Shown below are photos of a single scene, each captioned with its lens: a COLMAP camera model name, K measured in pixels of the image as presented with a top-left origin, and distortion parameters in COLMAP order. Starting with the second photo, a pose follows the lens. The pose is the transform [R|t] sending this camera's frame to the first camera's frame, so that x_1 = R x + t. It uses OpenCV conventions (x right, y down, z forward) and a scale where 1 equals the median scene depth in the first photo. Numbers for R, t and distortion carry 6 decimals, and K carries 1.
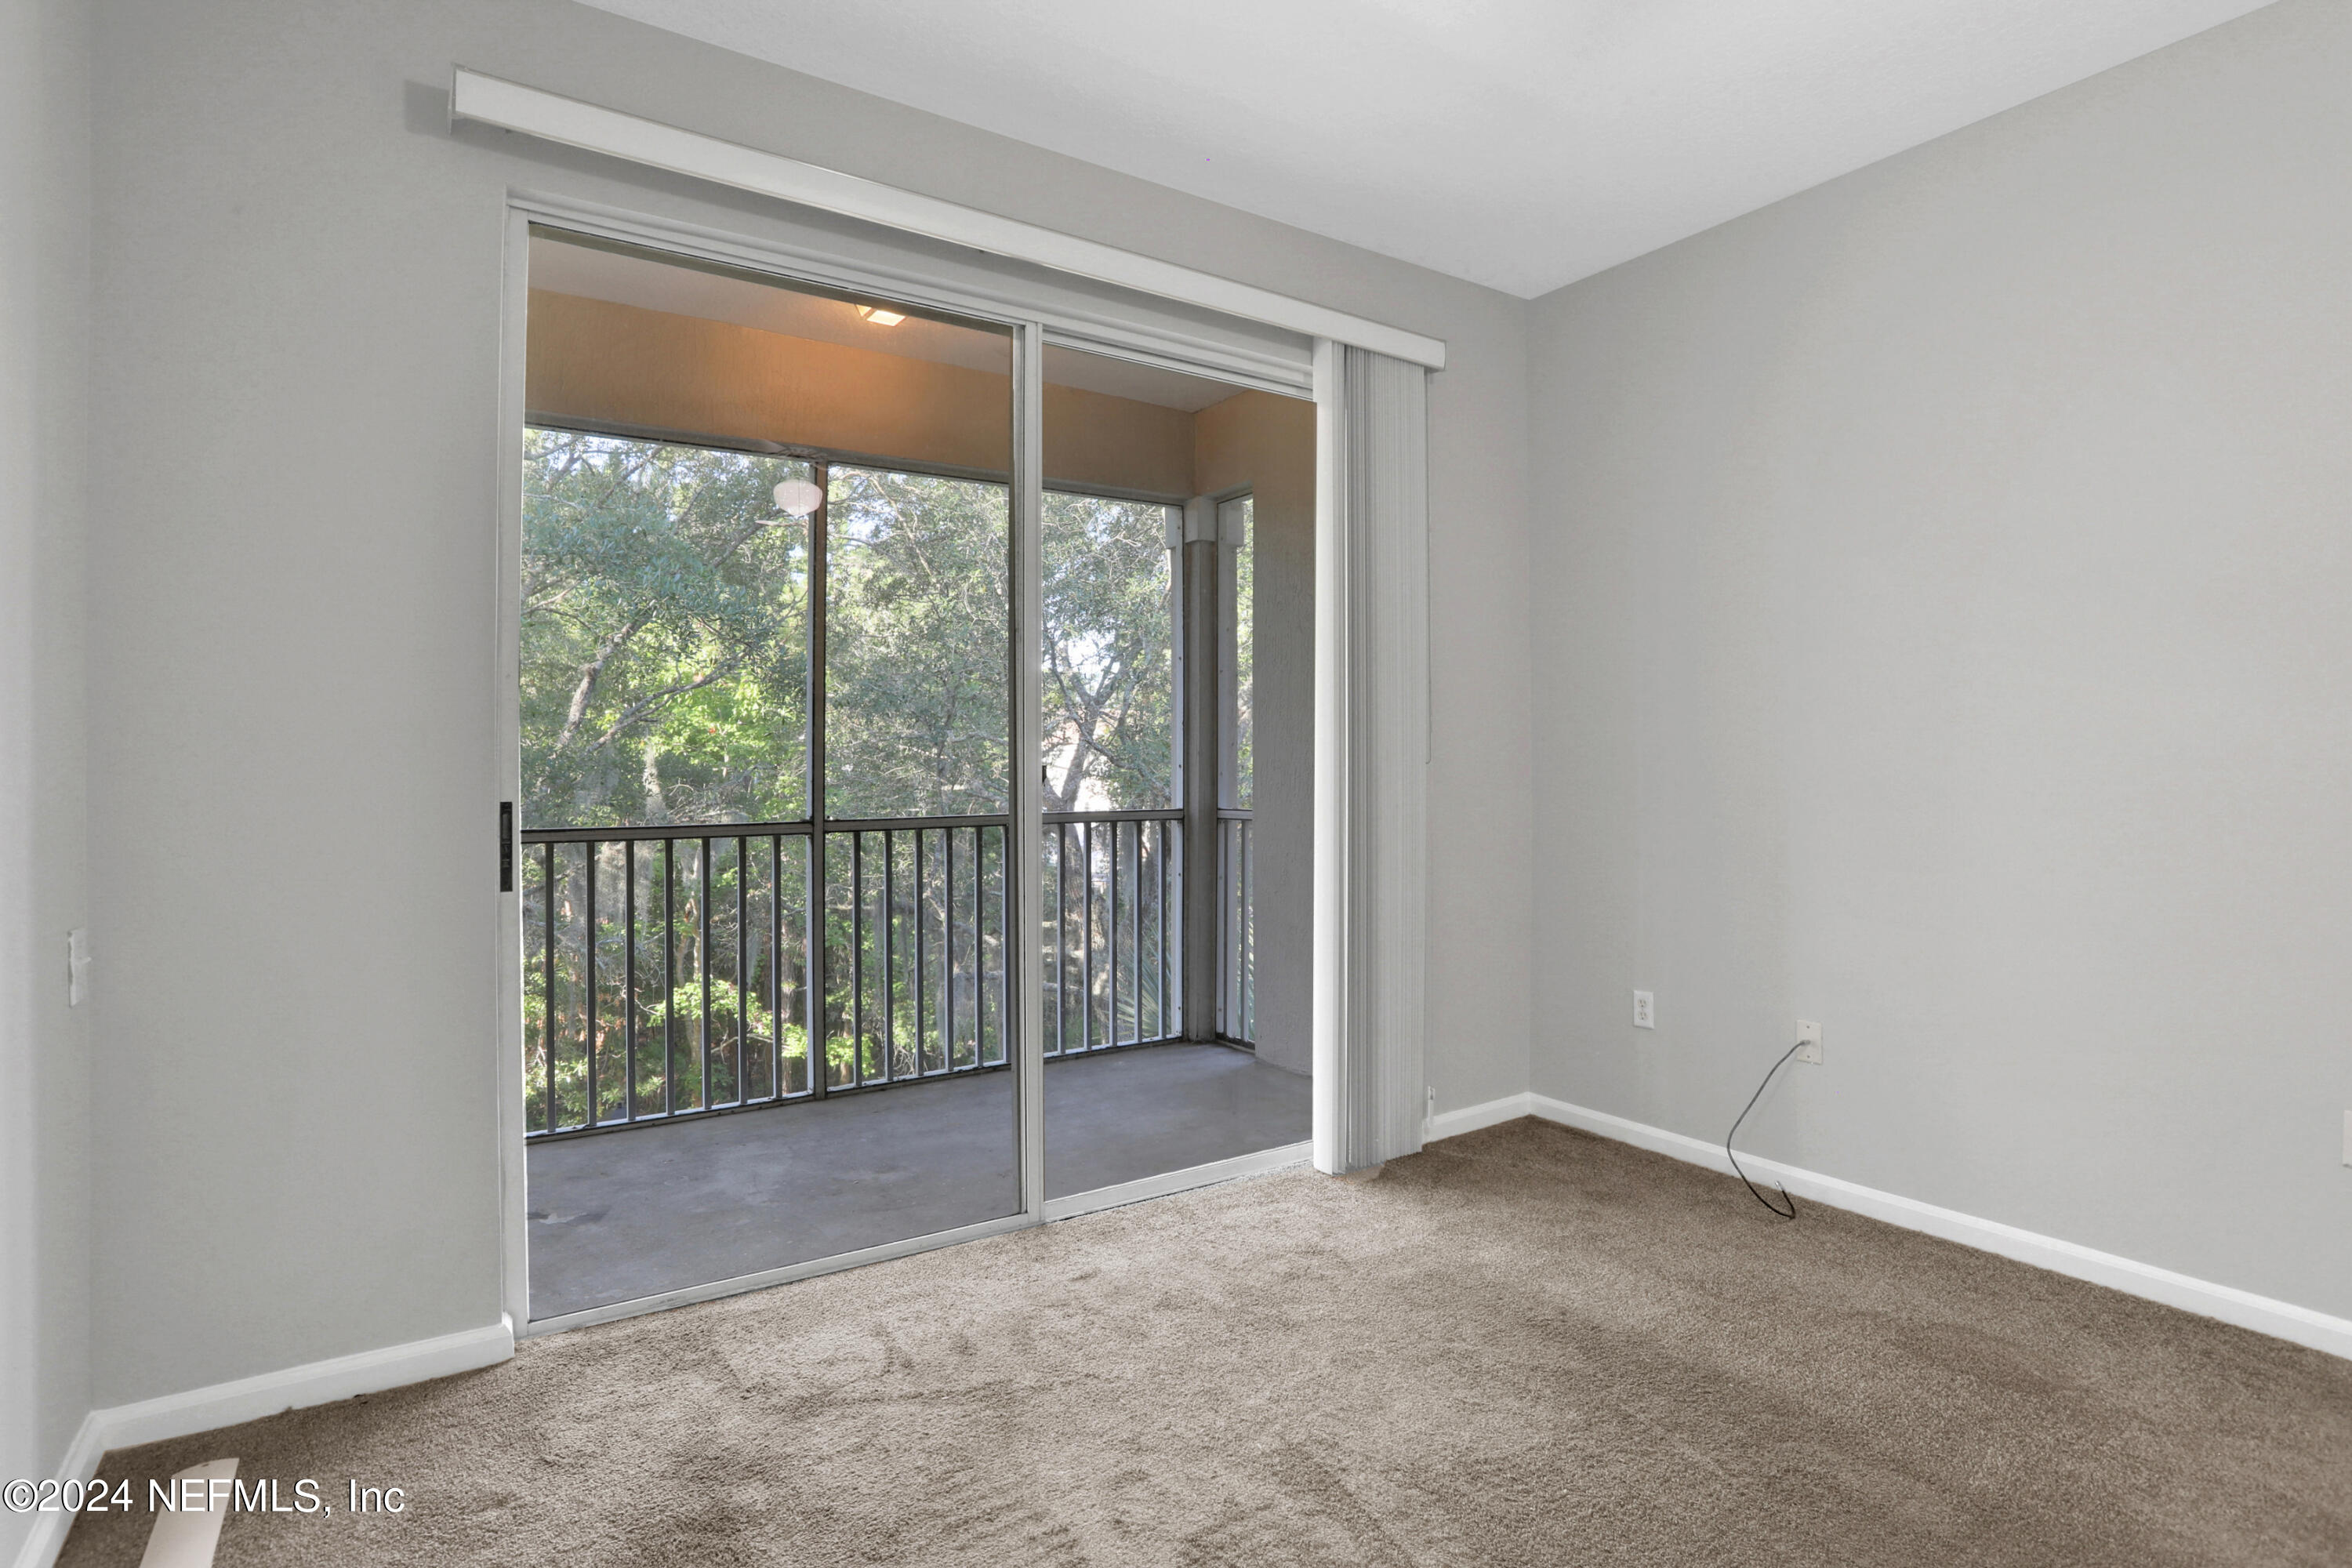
lens RADIAL K [[1153.2, 0, 1166.0], [0, 1153.2, 783.2], [0, 0, 1]] dist [-0.089182, 0.034759]
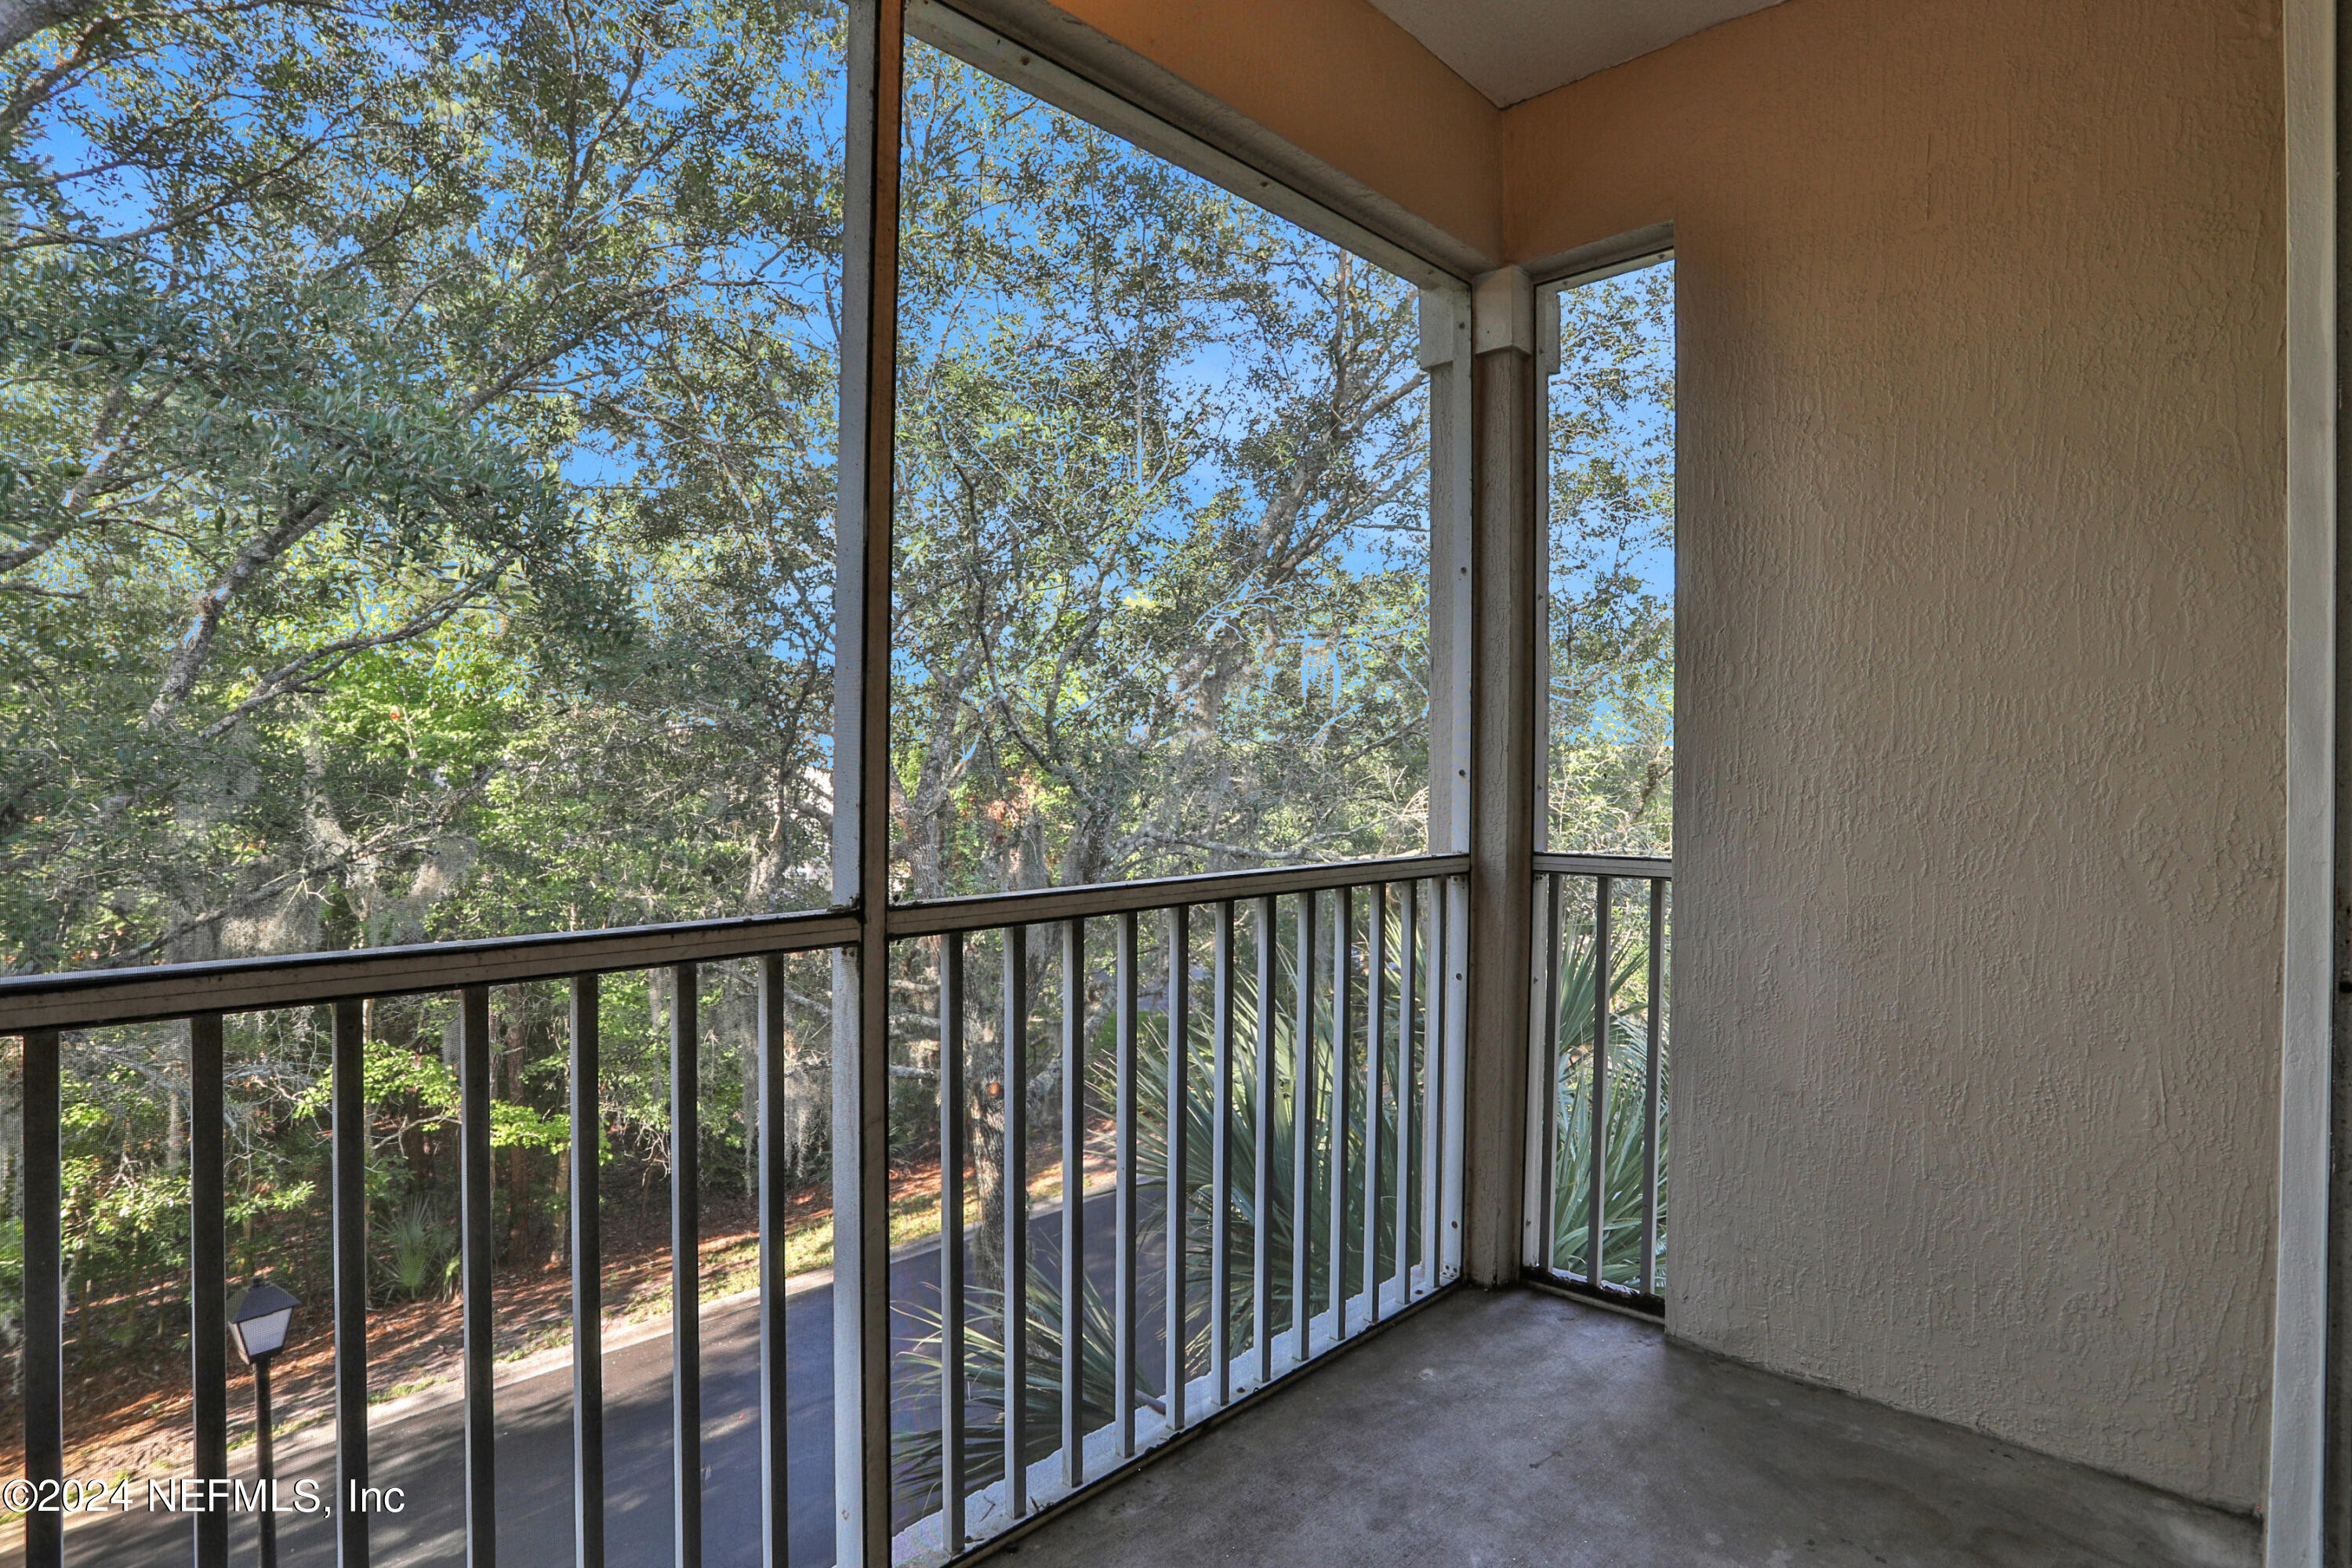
lens RADIAL K [[1236.1, 0, 1148.7], [0, 1236.1, 793.8], [0, 0, 1]] dist [-0.000405, -0.000359]
pose [[0.983873, 0.002642, 0.178848, -0.289712], [-0.003770, 0.999975, 0.005964, -0.010043], [-0.178828, -0.006542, 0.983859, 0.570571]]
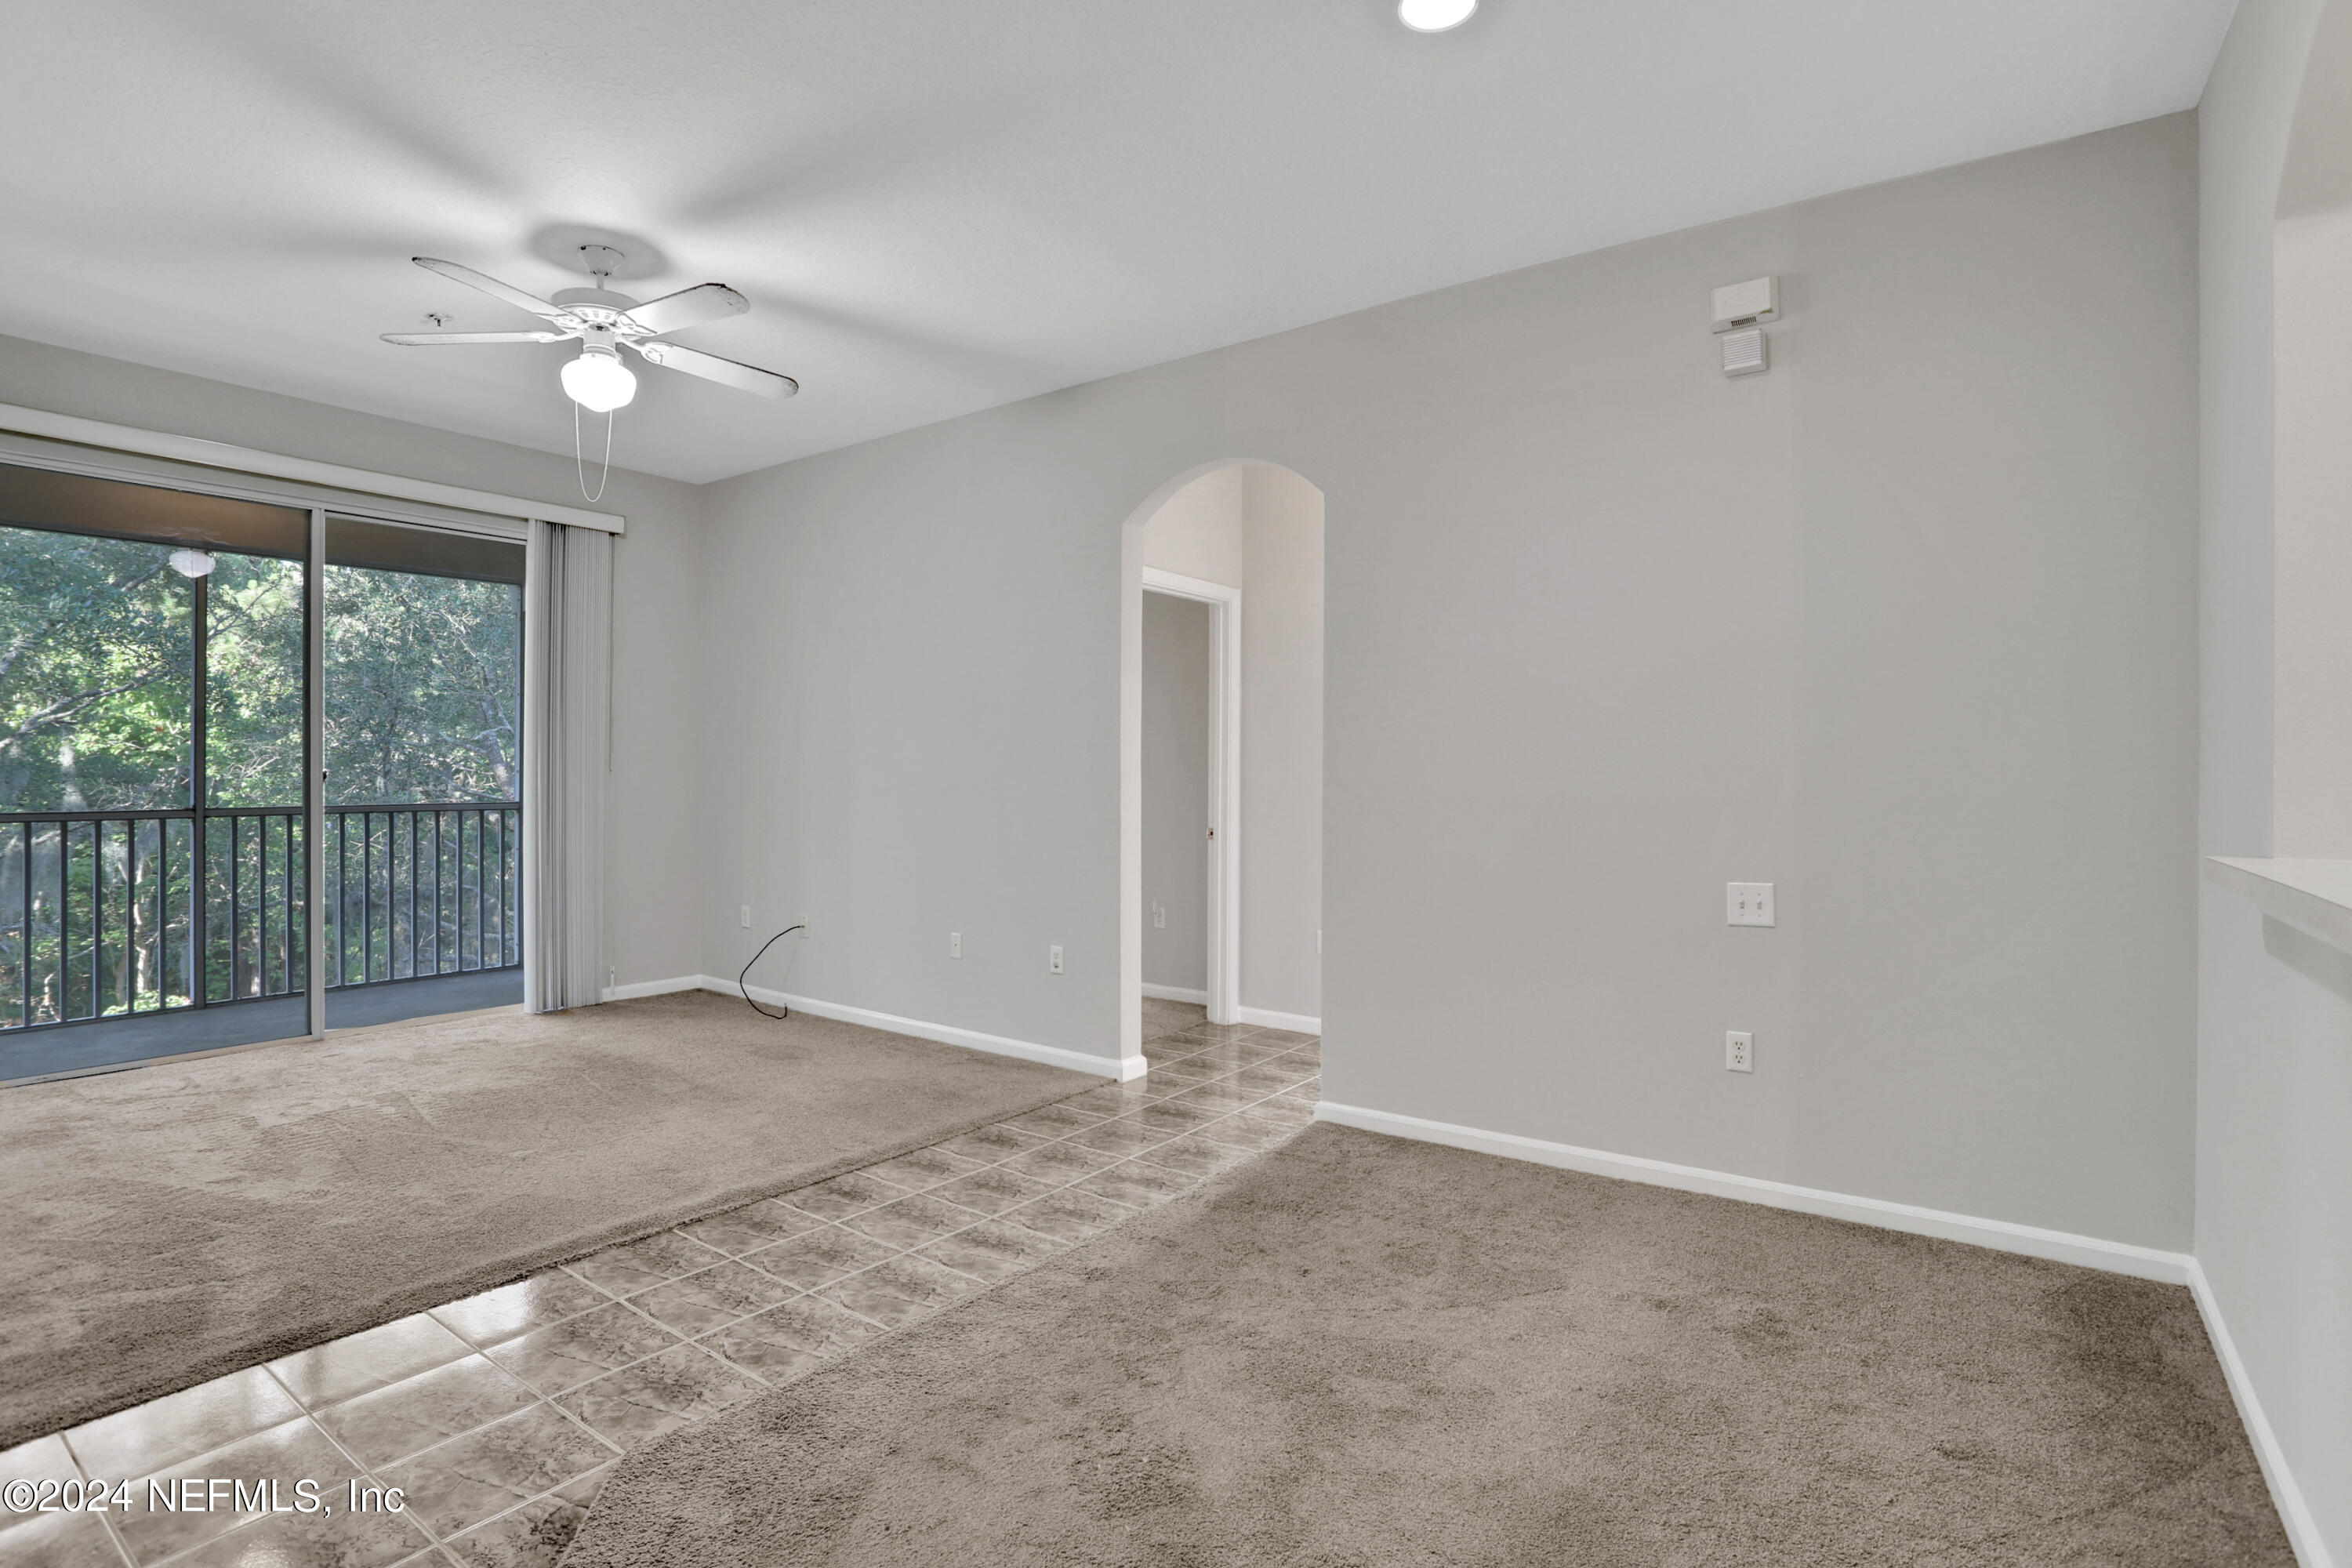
lens RADIAL K [[1153.2, 0, 1166.0], [0, 1153.2, 783.2], [0, 0, 1]] dist [-0.089182, 0.034759]
pose [[0.941176, 0.003236, 0.337901, 0.361988], [-0.003192, 0.999995, -0.000686, -0.001466], [-0.337901, -0.000433, 0.941181, -0.678463]]
